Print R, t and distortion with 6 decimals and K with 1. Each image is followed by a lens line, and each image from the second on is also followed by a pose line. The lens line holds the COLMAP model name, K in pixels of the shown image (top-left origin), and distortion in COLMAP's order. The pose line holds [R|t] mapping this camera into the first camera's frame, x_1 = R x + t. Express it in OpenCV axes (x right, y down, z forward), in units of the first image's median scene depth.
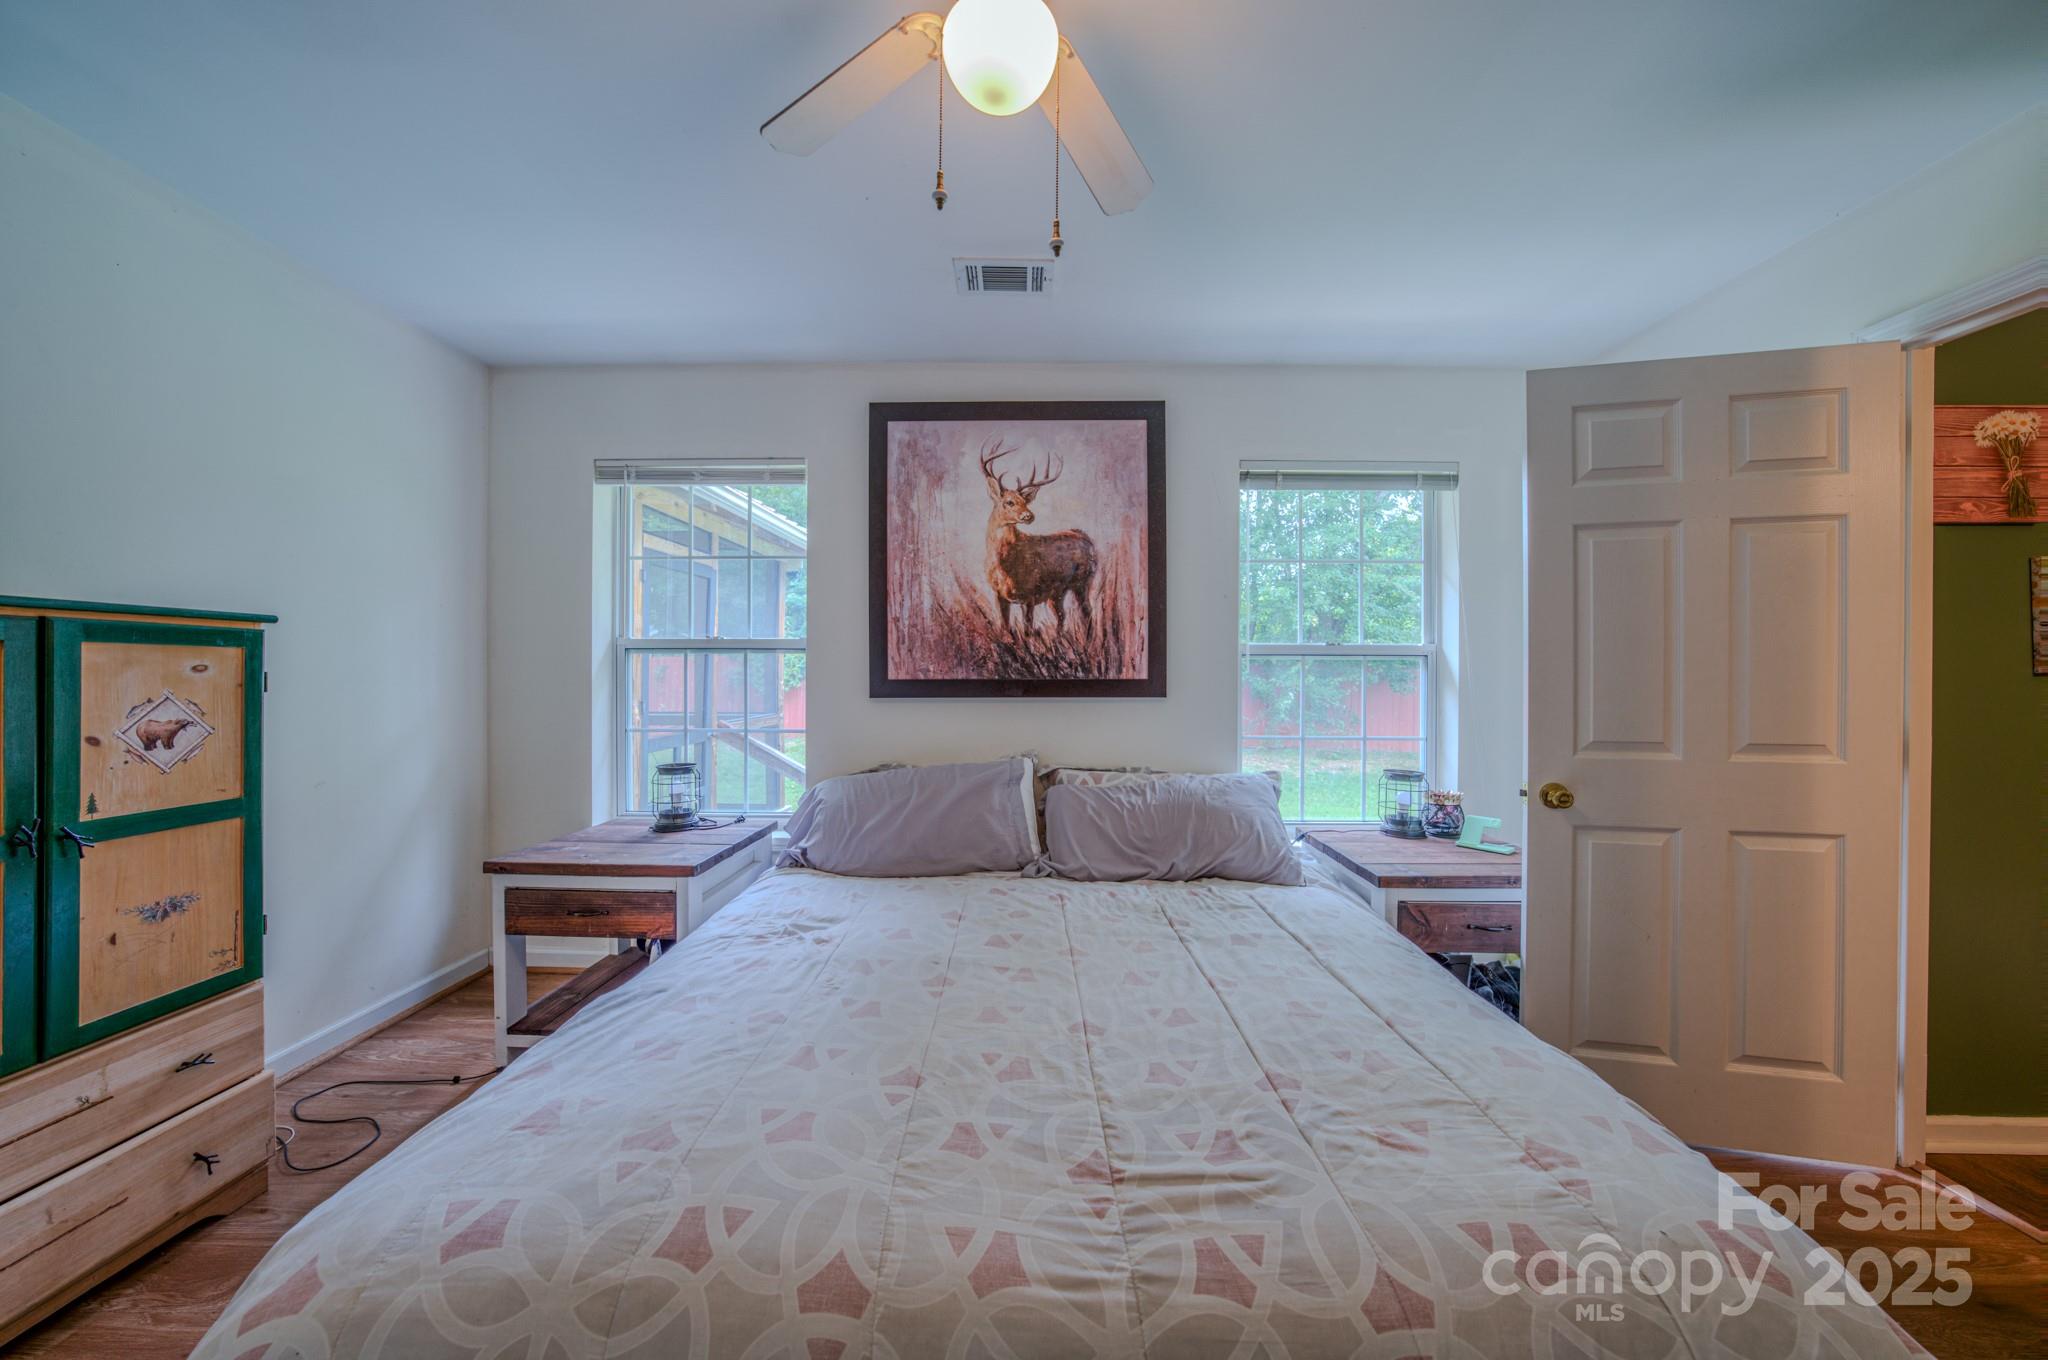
lens RADIAL K [[708.3, 0, 1024.4], [0, 708.3, 676.3], [0, 0, 1]] dist [-0.021592, 0.001244]
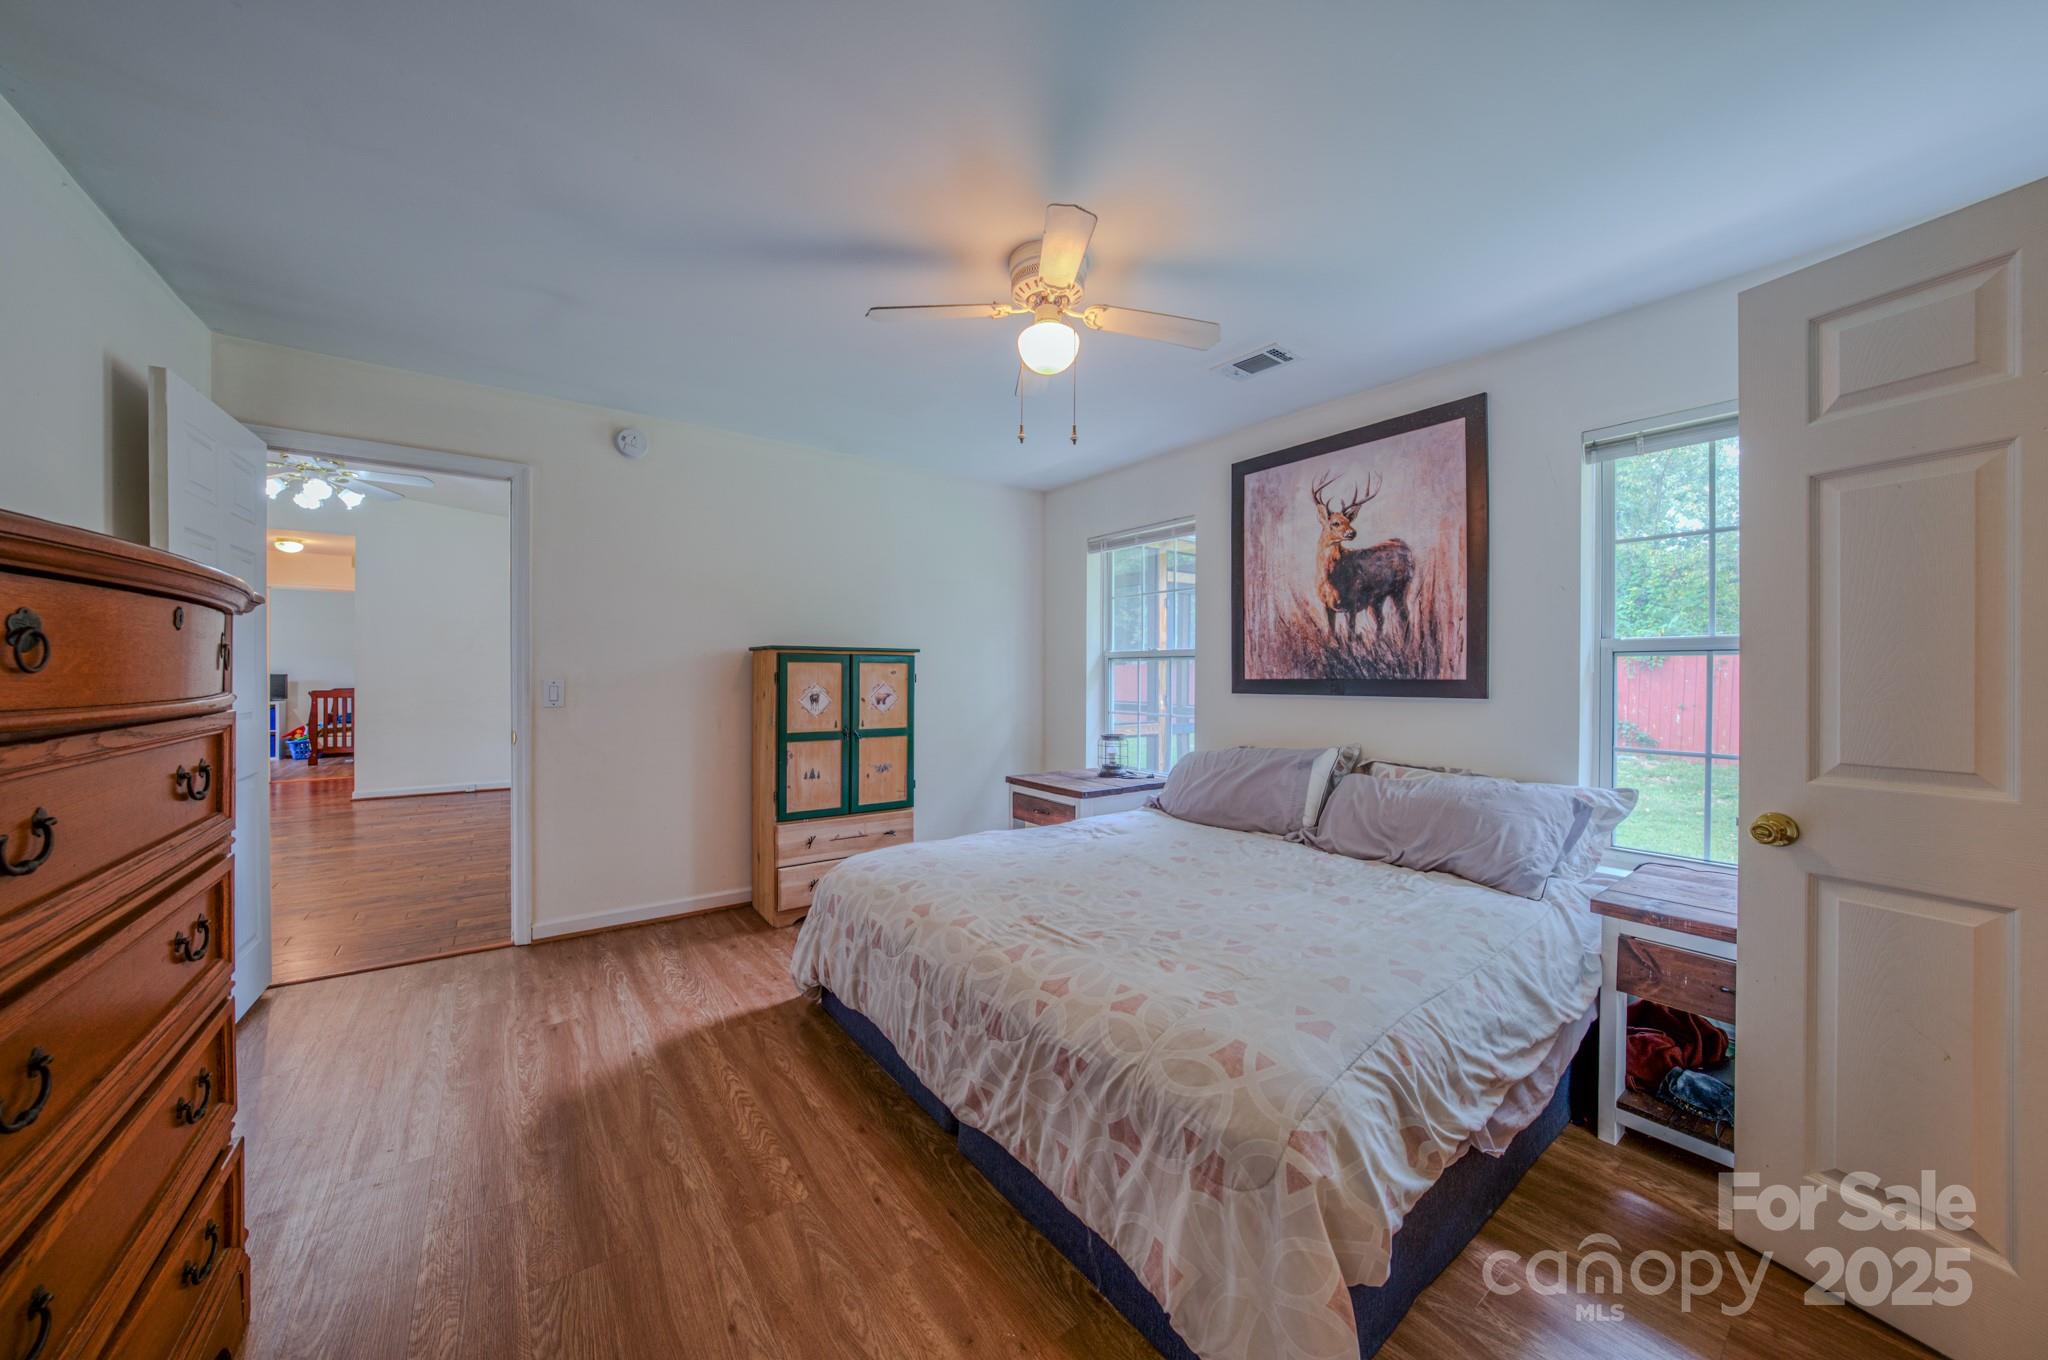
lens RADIAL K [[708.3, 0, 1015.2], [0, 708.3, 675.2], [0, 0, 1]] dist [-0.021592, 0.001244]
pose [[0.602955, -0.000828, -0.797775, 0.574225], [-0.003606, 0.999986, -0.003764, 0.003542], [0.797767, 0.005146, 0.602944, -0.091441]]
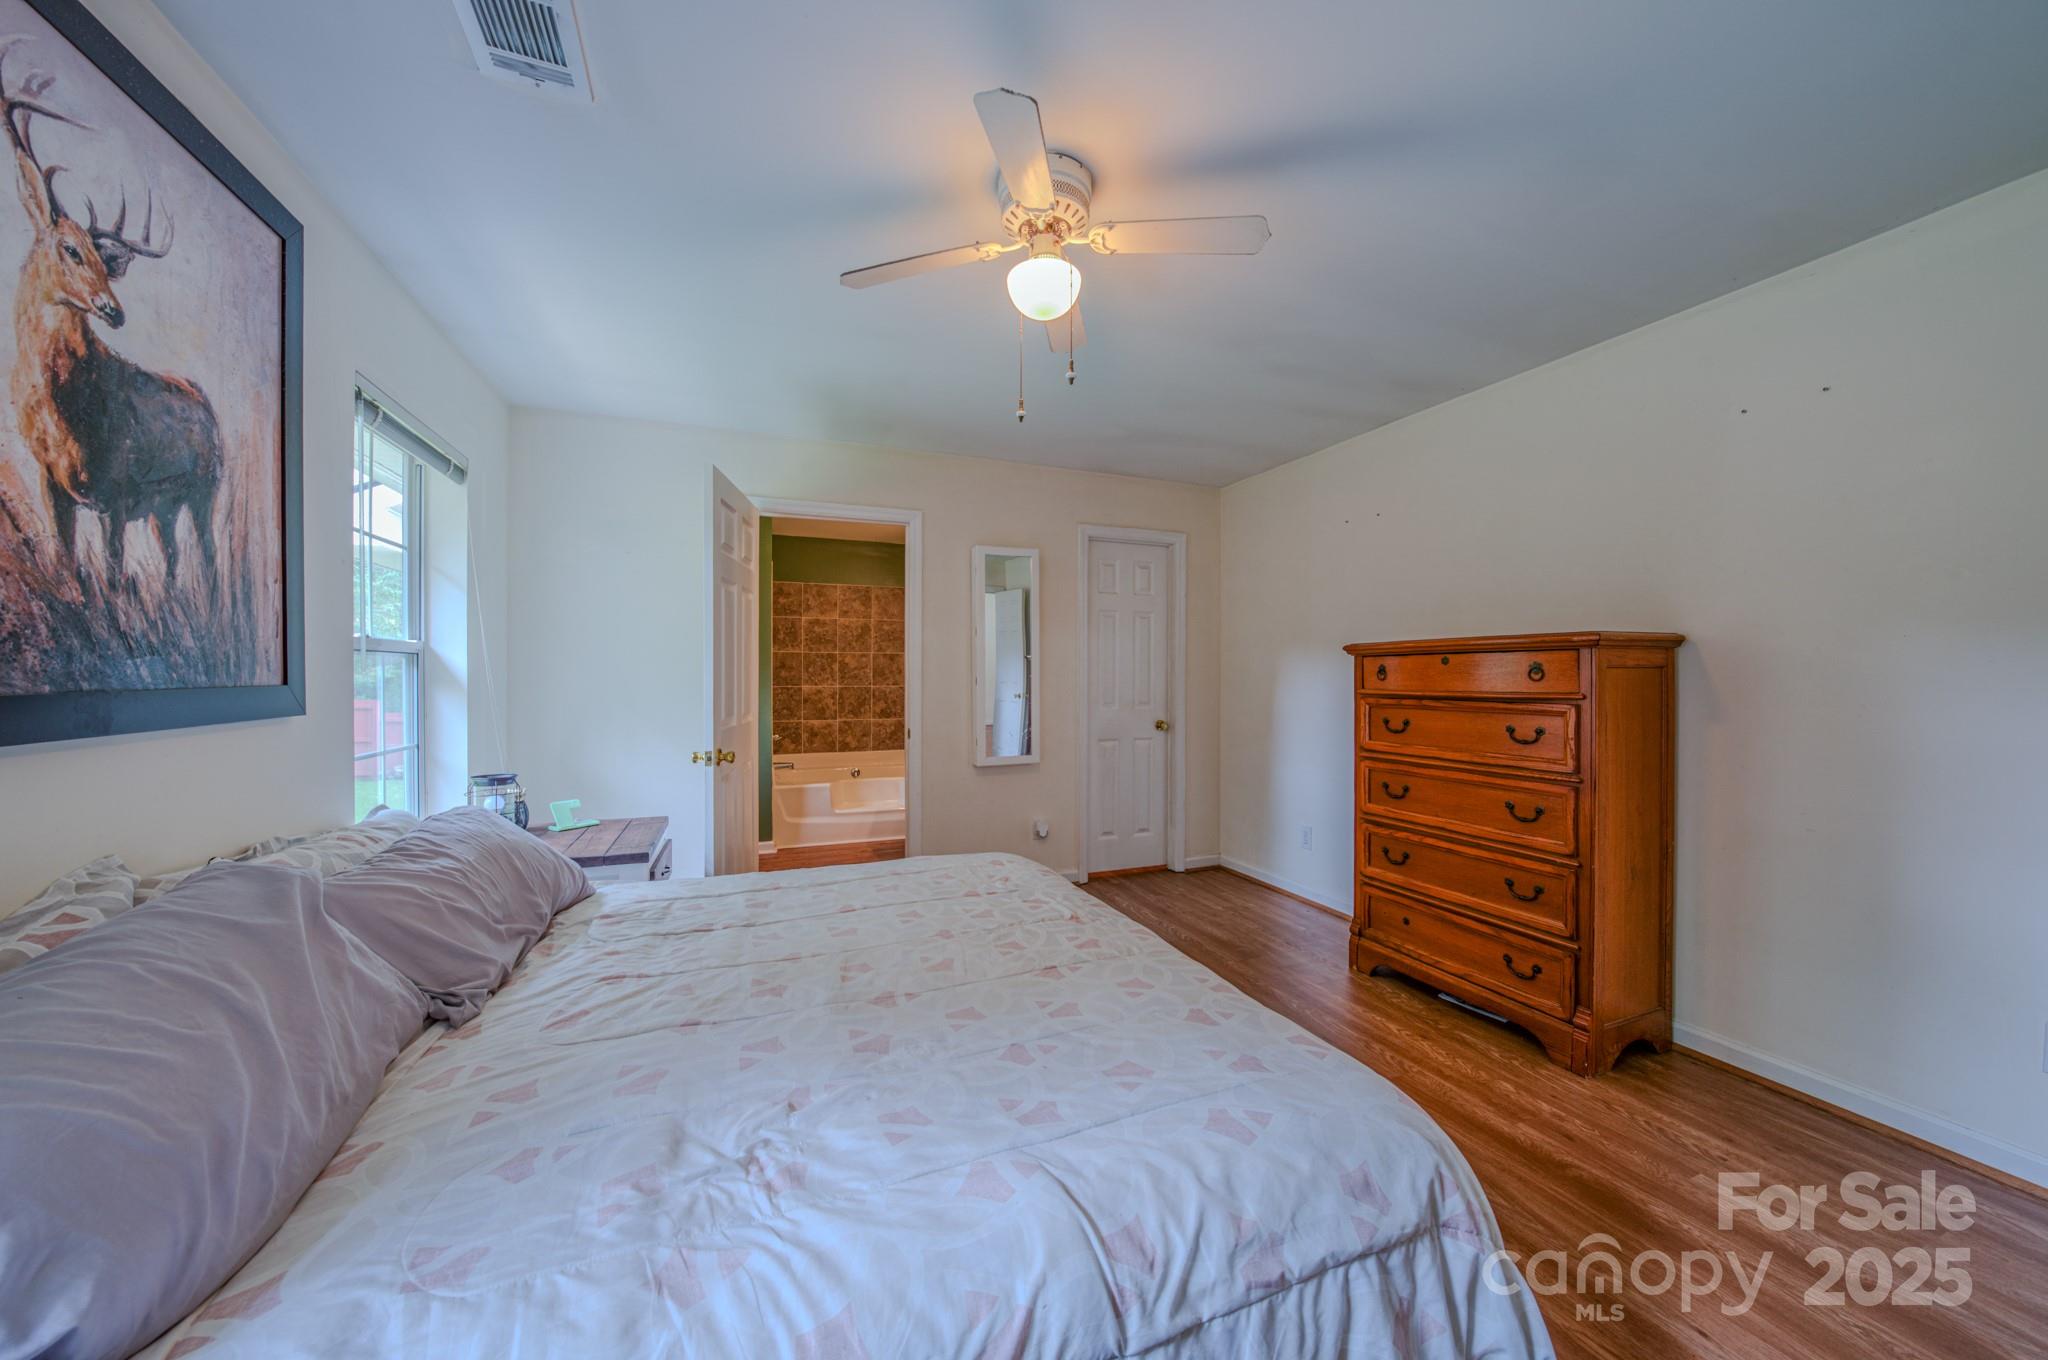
lens RADIAL K [[708.3, 0, 1031.3], [0, 708.3, 680.8], [0, 0, 1]] dist [-0.021592, 0.001244]
pose [[-0.392734, -0.013708, 0.919550, -0.592984], [-0.003181, 0.999903, 0.013547, -0.009735], [-0.919647, 0.002395, -0.392739, 0.656007]]
